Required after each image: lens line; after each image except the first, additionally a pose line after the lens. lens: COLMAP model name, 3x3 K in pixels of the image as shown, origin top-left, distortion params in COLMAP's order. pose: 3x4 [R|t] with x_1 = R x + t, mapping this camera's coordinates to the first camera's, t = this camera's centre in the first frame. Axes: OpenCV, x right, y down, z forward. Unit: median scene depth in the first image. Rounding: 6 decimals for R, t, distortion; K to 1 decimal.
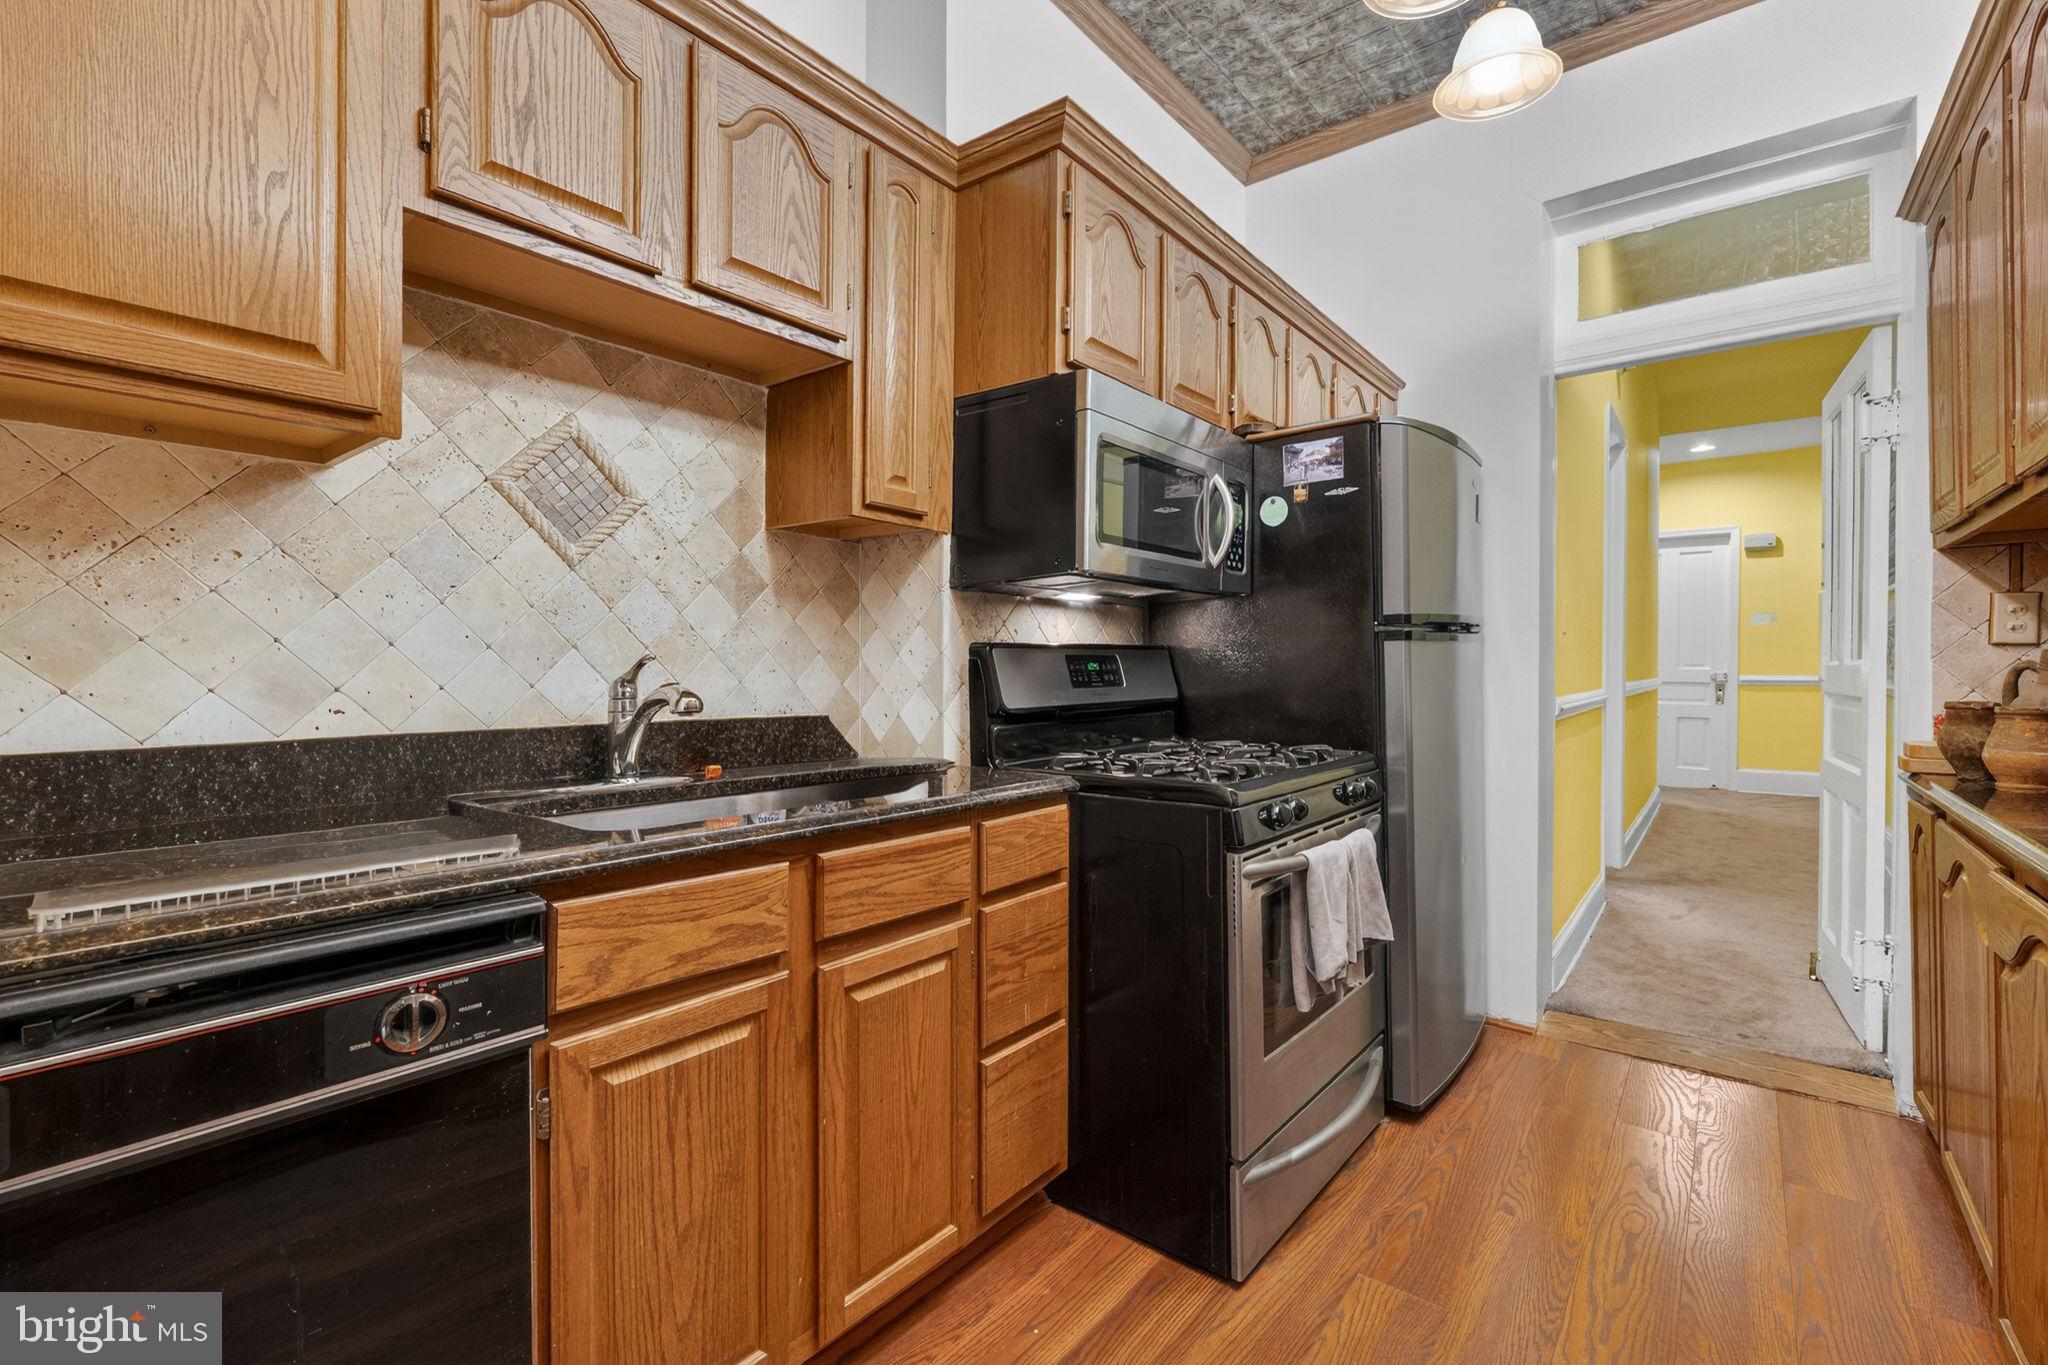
lens RADIAL K [[895.0, 0, 1025.7], [0, 895.0, 690.2], [0, 0, 1]] dist [-0.004217, -0.000172]
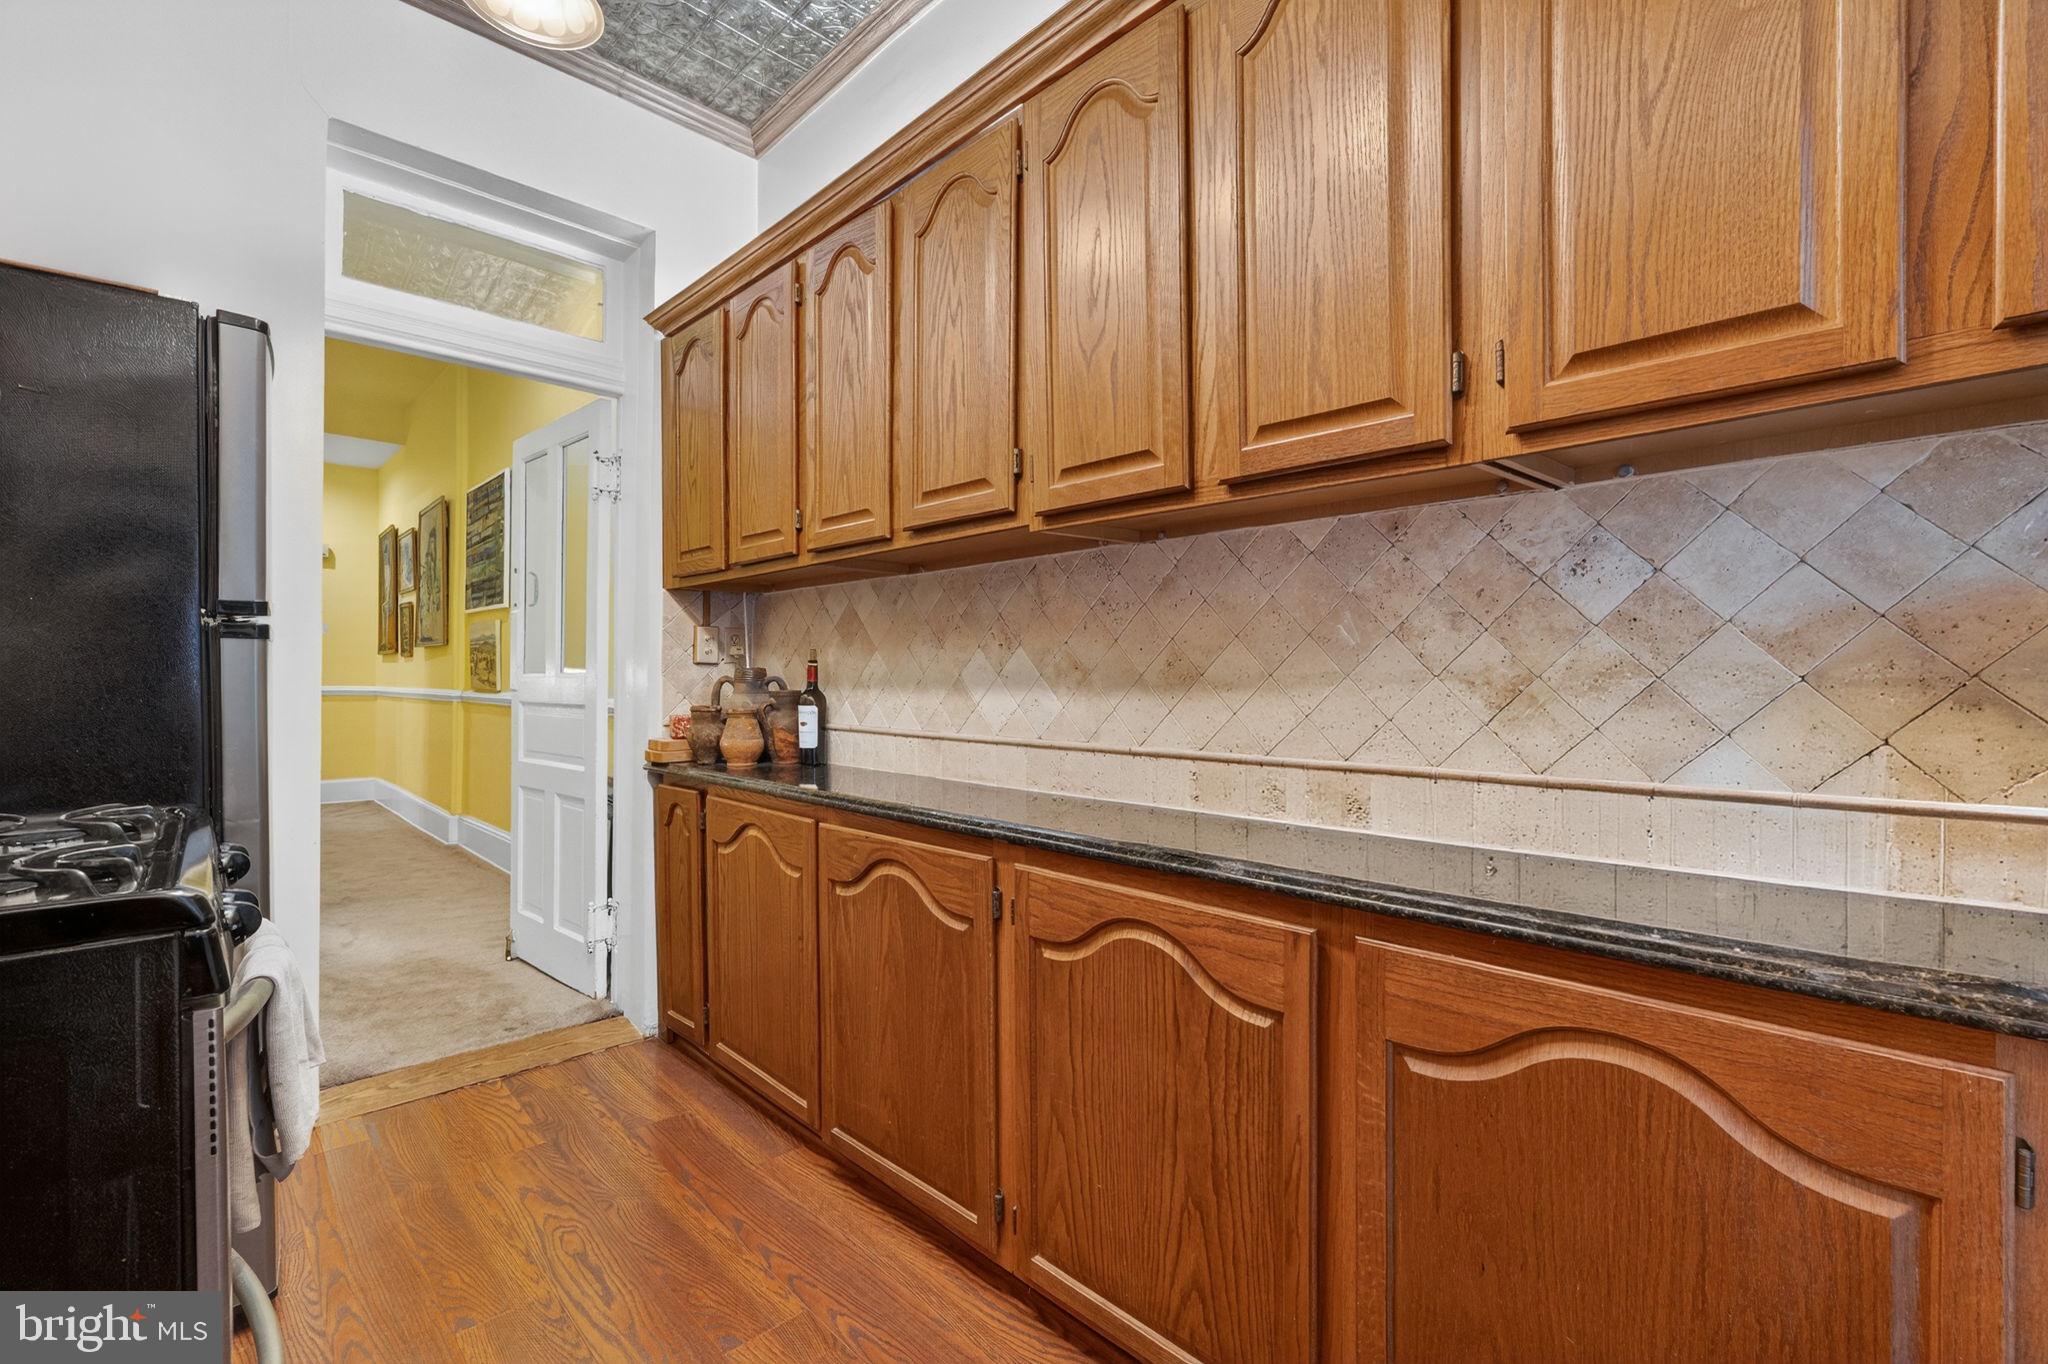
lens RADIAL K [[895.0, 0, 1025.7], [0, 895.0, 689.7], [0, 0, 1]] dist [-0.004217, -0.000172]
pose [[0.123475, -0.006503, 0.992326, -0.189317], [0.017262, 0.999841, 0.004404, -0.007956], [-0.992198, 0.016586, 0.123568, 0.302445]]
